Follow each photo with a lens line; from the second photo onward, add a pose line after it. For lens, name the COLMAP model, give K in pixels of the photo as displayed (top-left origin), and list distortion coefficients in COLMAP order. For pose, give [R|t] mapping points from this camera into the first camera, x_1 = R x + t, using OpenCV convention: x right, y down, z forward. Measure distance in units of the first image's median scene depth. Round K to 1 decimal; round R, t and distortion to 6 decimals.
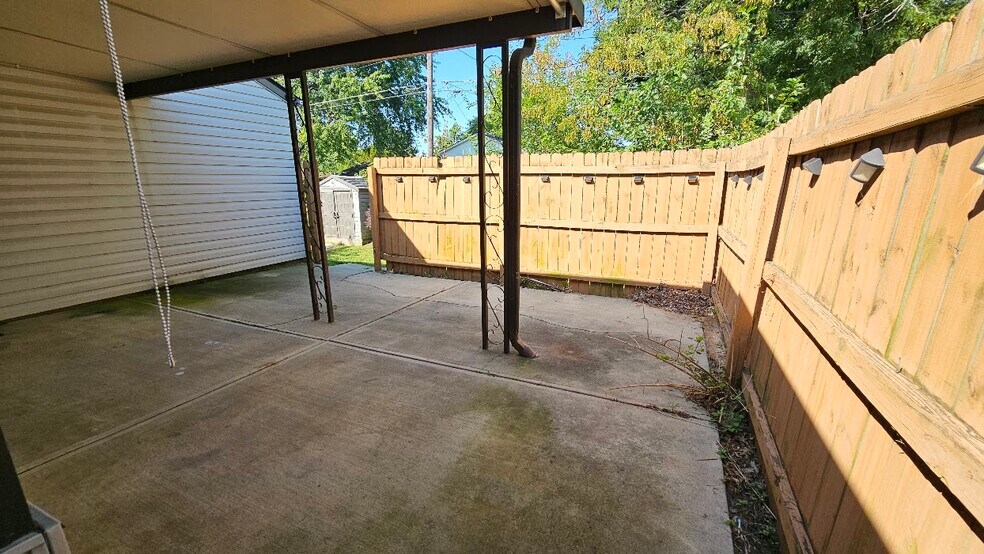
lens RADIAL K [[401.9, 0, 496.7], [0, 401.9, 283.1], [0, 0, 1]] dist [-0.007367, 0.000308]
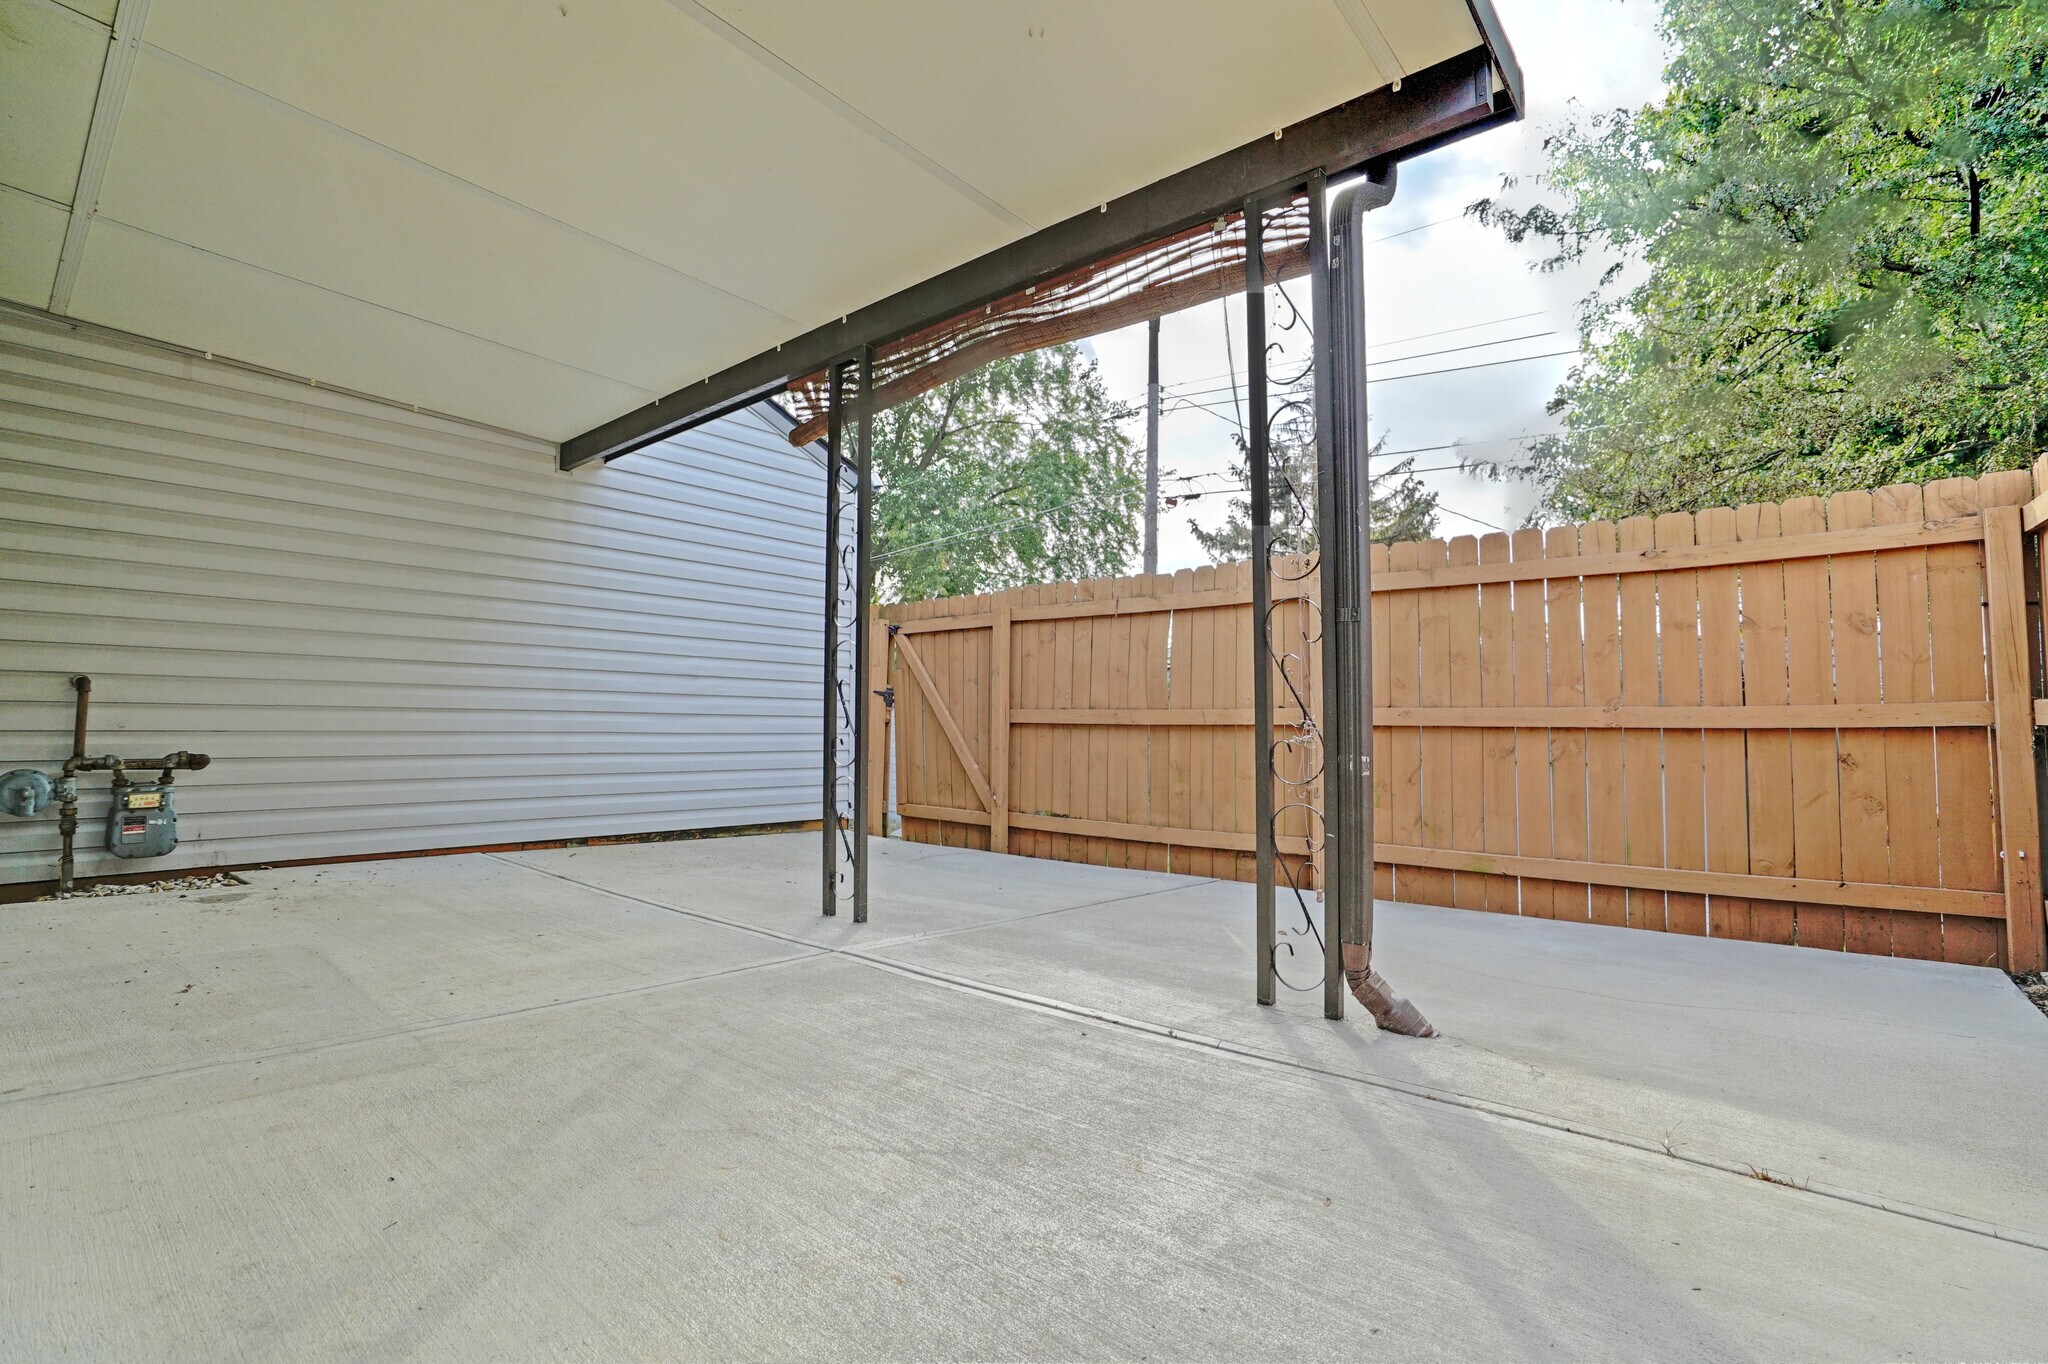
lens RADIAL K [[944.6, 0, 1017.8], [0, 944.6, 680.9], [0, 0, 1]] dist [-0.058625, 0.019155]
pose [[0.955928, -0.006391, -0.293530, 0.002657], [-0.084236, 0.951761, -0.295050, 0.131616], [0.281256, 0.306773, 0.909277, 0.146249]]
